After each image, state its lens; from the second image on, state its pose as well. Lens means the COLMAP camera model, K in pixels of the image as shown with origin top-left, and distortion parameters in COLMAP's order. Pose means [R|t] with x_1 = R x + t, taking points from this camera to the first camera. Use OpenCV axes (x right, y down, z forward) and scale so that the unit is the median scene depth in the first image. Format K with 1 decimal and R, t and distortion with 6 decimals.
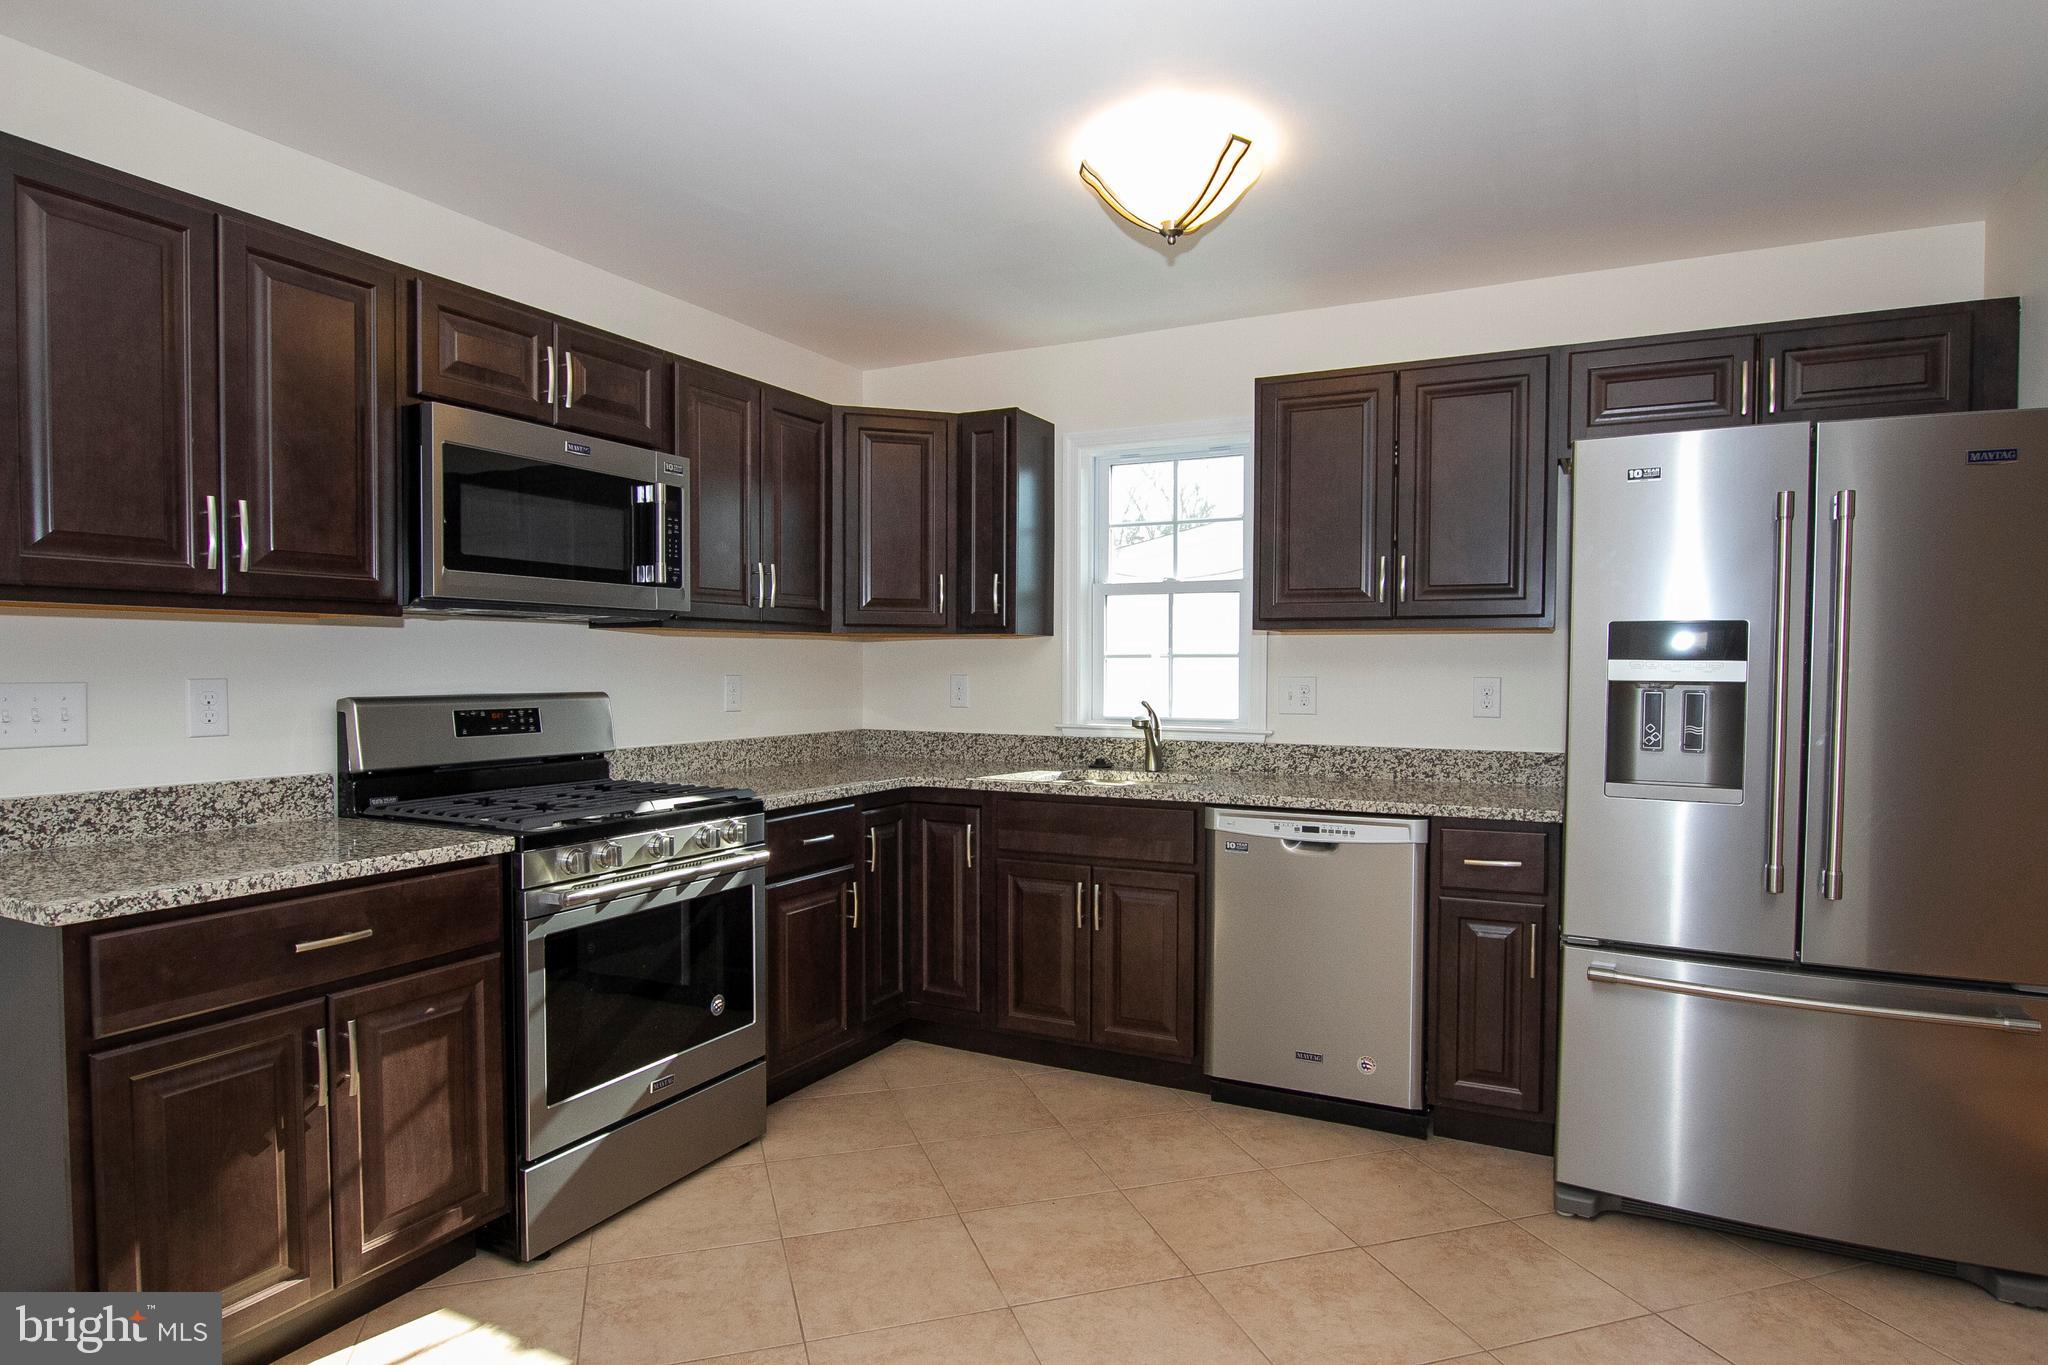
lens RADIAL K [[1132.9, 0, 1018.8], [0, 1132.9, 702.1], [0, 0, 1]] dist [-0.019270, 0.001645]
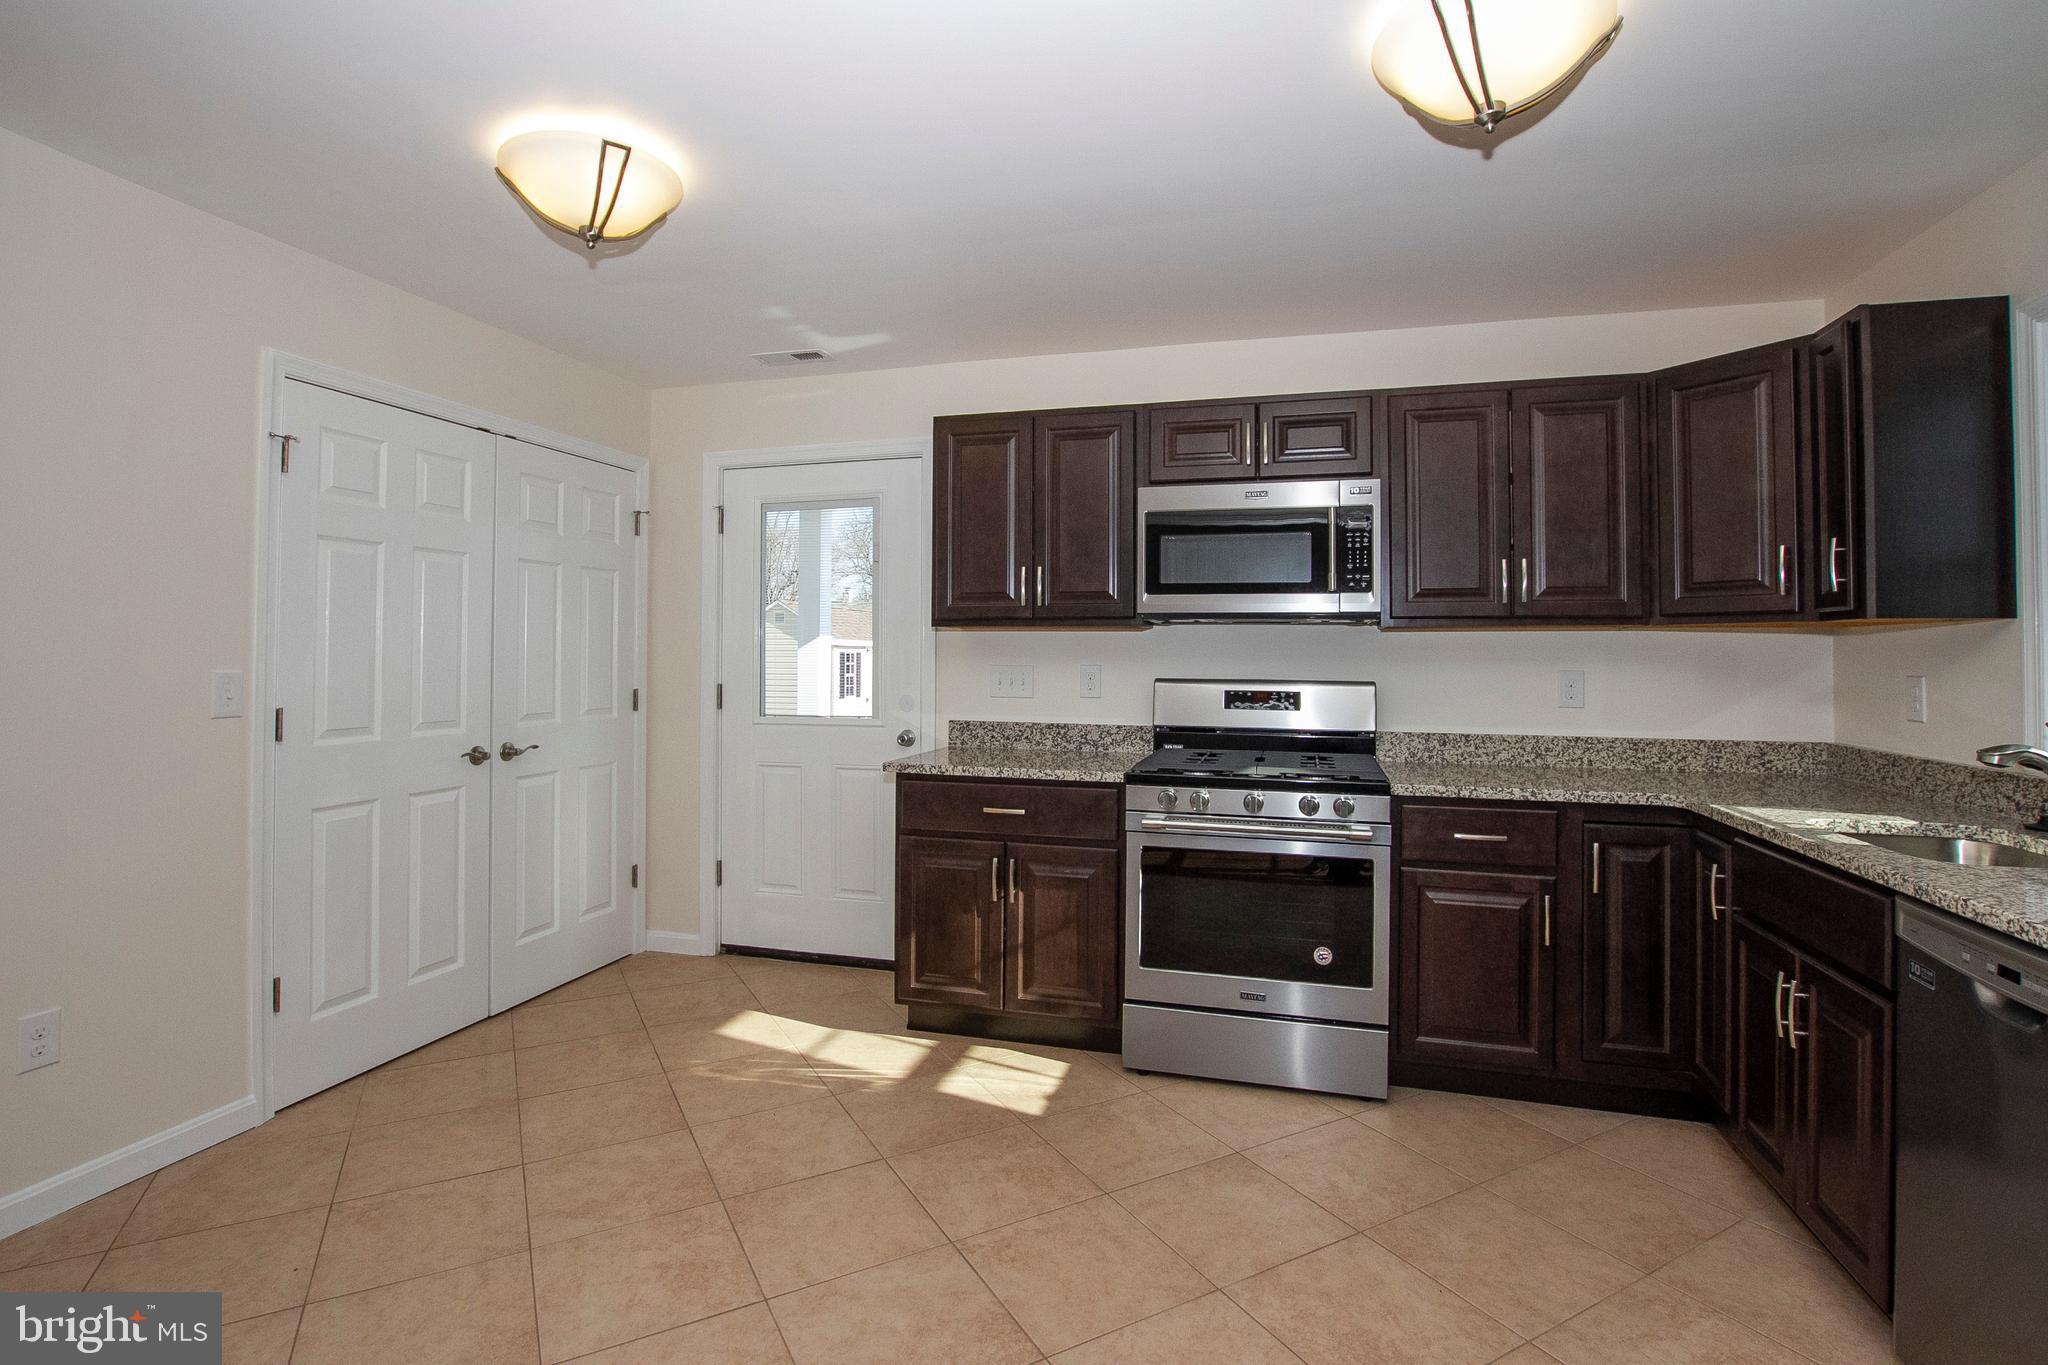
lens RADIAL K [[984.9, 0, 1018.8], [0, 984.9, 627.9], [0, 0, 1]] dist [-0.038719, 0.008616]
pose [[0.196560, -0.028368, -0.980081, 0.688313], [-0.038815, 0.998573, -0.036688, -0.016034], [0.979723, 0.045253, 0.195179, 0.519208]]
